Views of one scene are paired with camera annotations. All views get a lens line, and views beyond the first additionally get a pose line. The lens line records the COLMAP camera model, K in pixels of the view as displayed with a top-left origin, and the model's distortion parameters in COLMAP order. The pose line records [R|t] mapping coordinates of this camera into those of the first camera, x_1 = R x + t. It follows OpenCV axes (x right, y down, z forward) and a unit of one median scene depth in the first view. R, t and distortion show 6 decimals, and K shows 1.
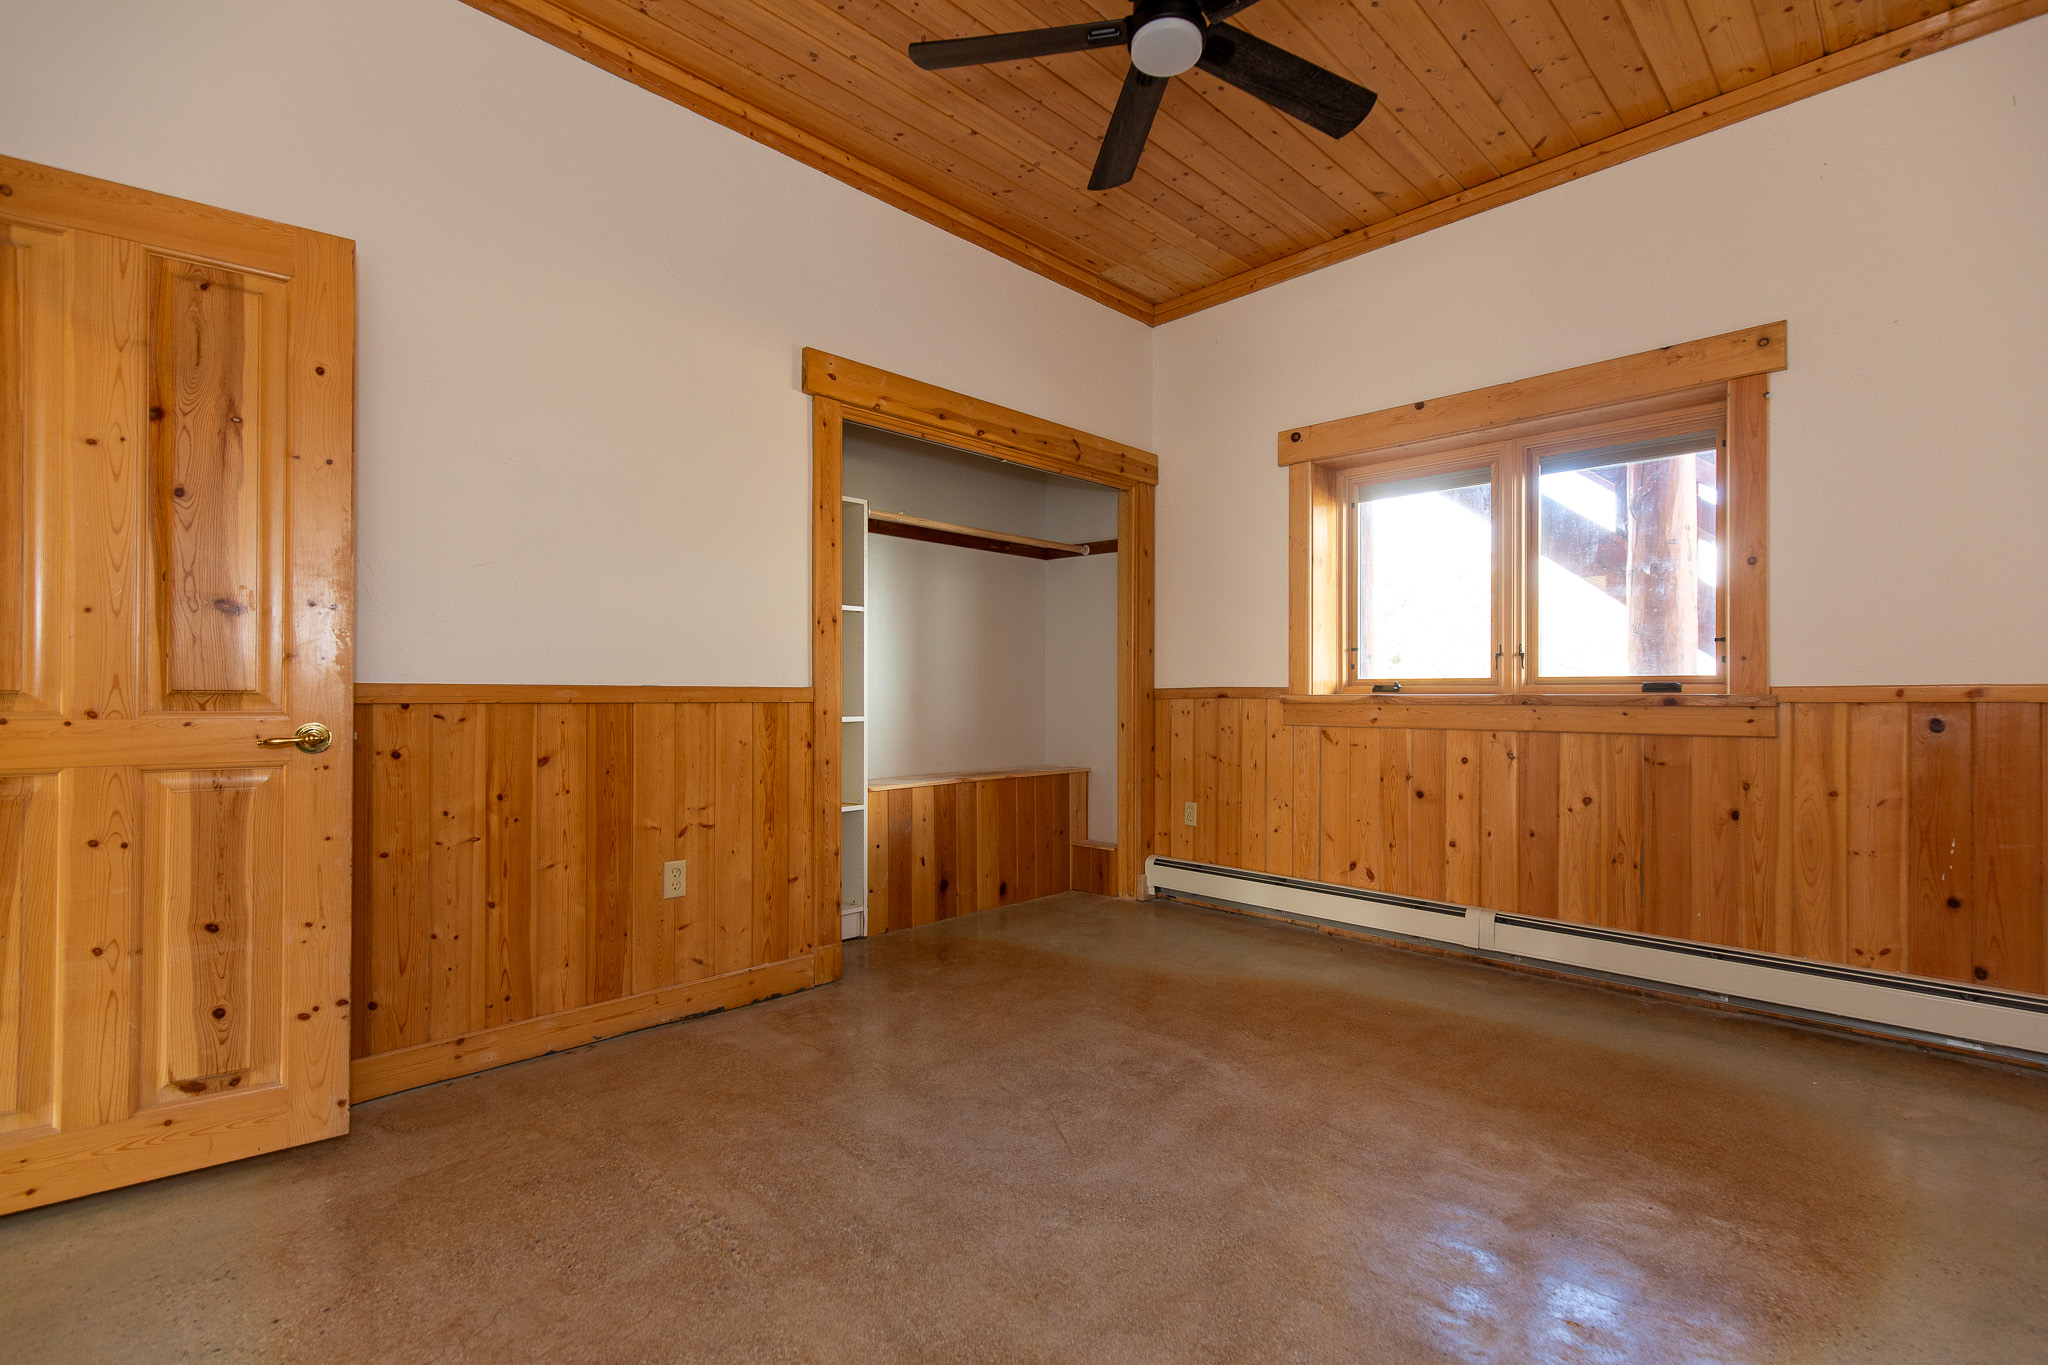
lens RADIAL K [[937.8, 0, 1023.2], [0, 937.8, 686.7], [0, 0, 1]] dist [0.002628, -0.001278]
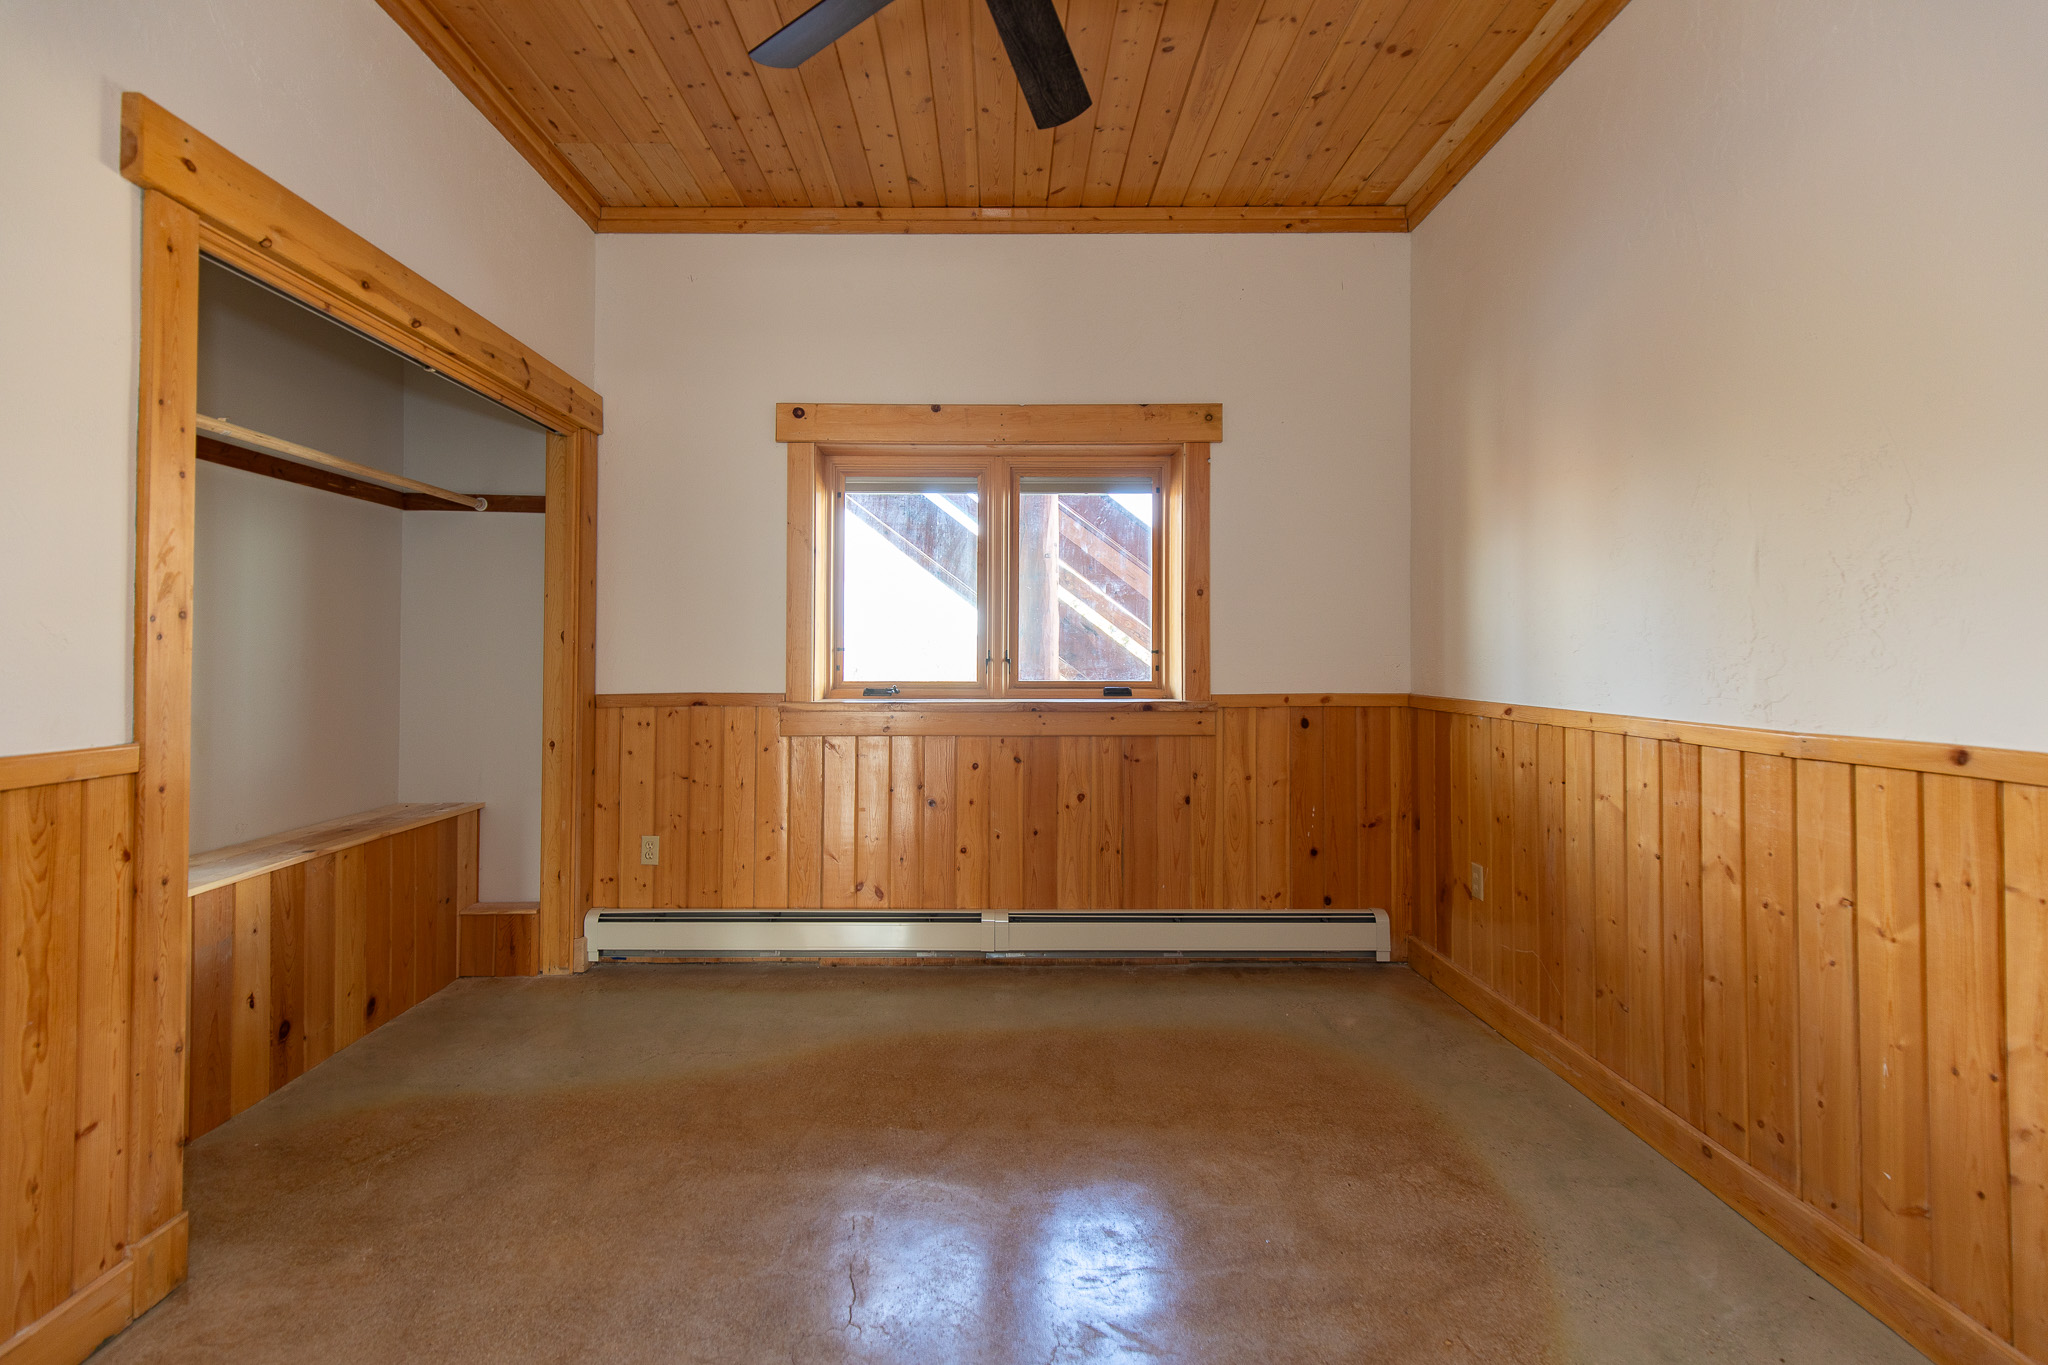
lens RADIAL K [[955.7, 0, 1019.2], [0, 955.7, 634.2], [0, 0, 1]] dist [0.008094, -0.001273]
pose [[0.697232, 0.014037, 0.716709, -0.245903], [-0.005867, 0.999887, -0.013876, -0.051479], [-0.716822, 0.005470, 0.697235, 0.253004]]
